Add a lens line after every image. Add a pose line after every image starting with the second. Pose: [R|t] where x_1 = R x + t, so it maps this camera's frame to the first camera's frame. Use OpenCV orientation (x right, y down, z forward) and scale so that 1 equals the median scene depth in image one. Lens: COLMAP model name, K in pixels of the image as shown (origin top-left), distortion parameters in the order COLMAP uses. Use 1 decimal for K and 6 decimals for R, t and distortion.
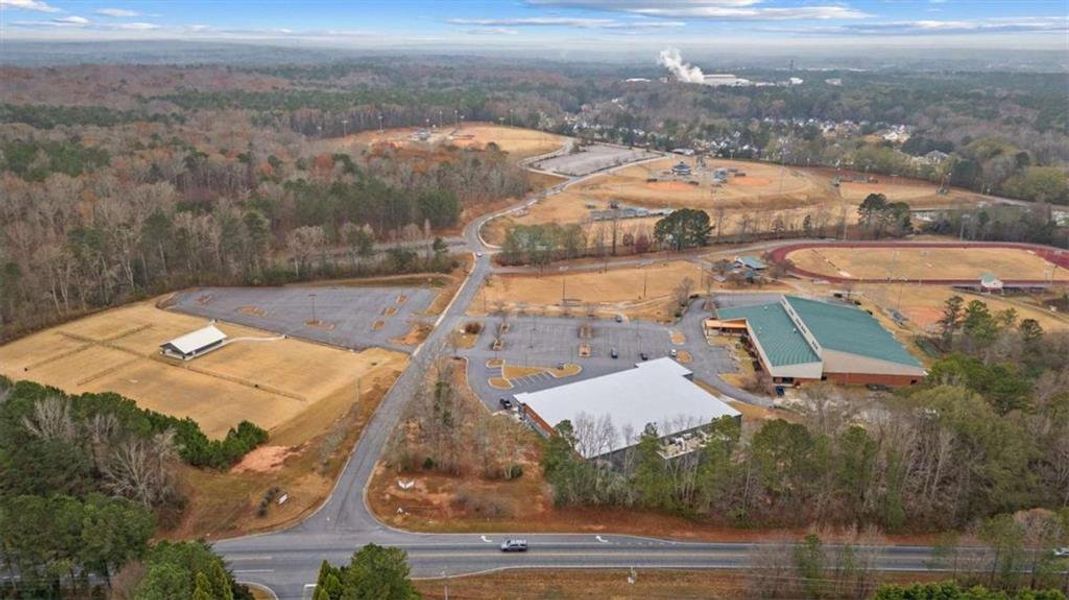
lens RADIAL K [[761.6, 0, 550.7], [0, 761.6, 299.9], [0, 0, 1]] dist [0.085400, -0.004292]
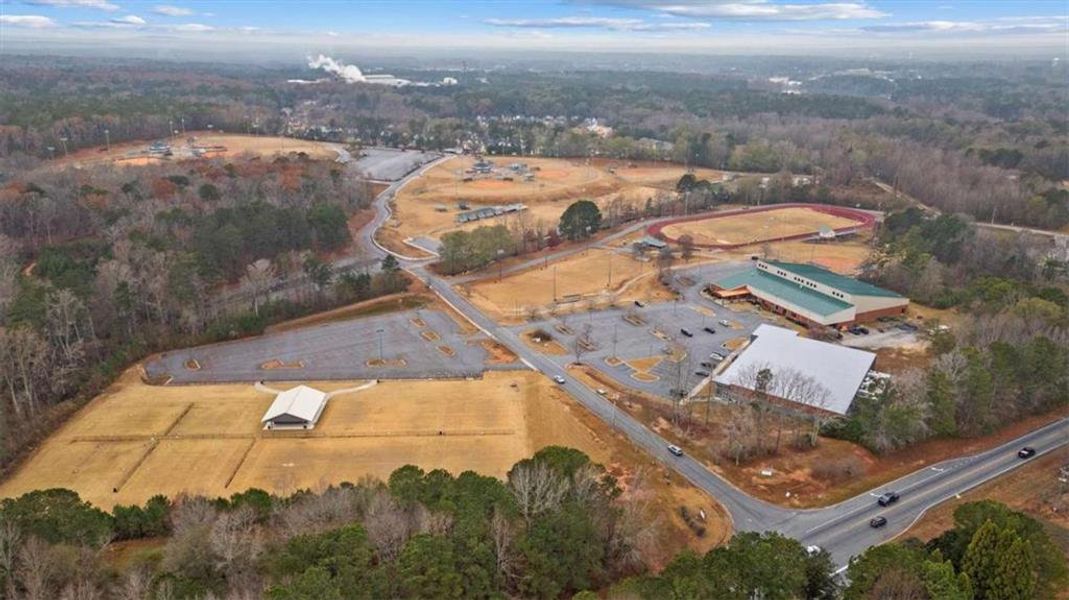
lens RADIAL K [[761.6, 0, 550.7], [0, 761.6, 299.9], [0, 0, 1]] dist [0.085400, -0.004292]
pose [[0.875251, -0.157600, 0.457272, -0.419563], [0.157720, 0.986745, 0.038198, -0.034309], [-0.457231, 0.038688, 0.888506, 0.098287]]
